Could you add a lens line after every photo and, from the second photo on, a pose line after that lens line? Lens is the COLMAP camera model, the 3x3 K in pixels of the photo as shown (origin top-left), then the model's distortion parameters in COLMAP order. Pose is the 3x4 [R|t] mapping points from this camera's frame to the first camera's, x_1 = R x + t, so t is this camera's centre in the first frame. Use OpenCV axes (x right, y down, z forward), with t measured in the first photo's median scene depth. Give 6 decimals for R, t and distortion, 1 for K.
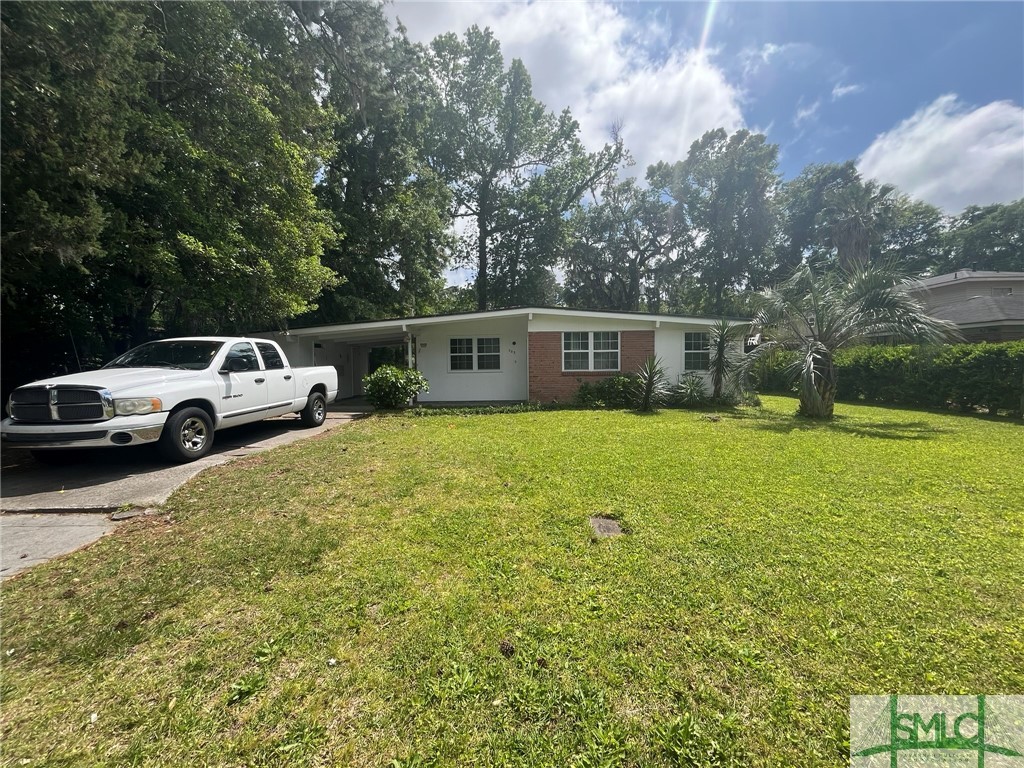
lens RADIAL K [[415.9, 0, 512.3], [0, 415.9, 386.5], [0, 0, 1]] dist [-0.009529, 0.000491]
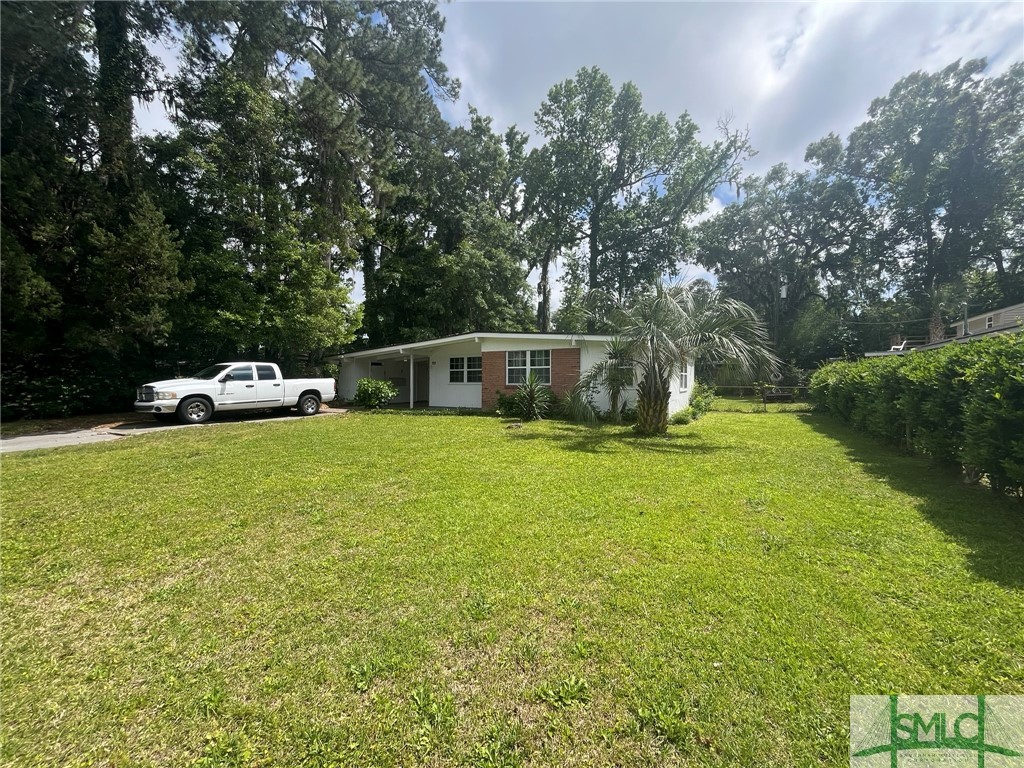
lens RADIAL K [[415.9, 0, 510.3], [0, 415.9, 381.6], [0, 0, 1]] dist [-0.009529, 0.000491]
pose [[0.869955, 0.011916, -0.492987, 0.712482], [-0.033052, 0.998869, -0.034181, -0.005405], [0.492022, 0.046030, 0.869365, -0.013153]]
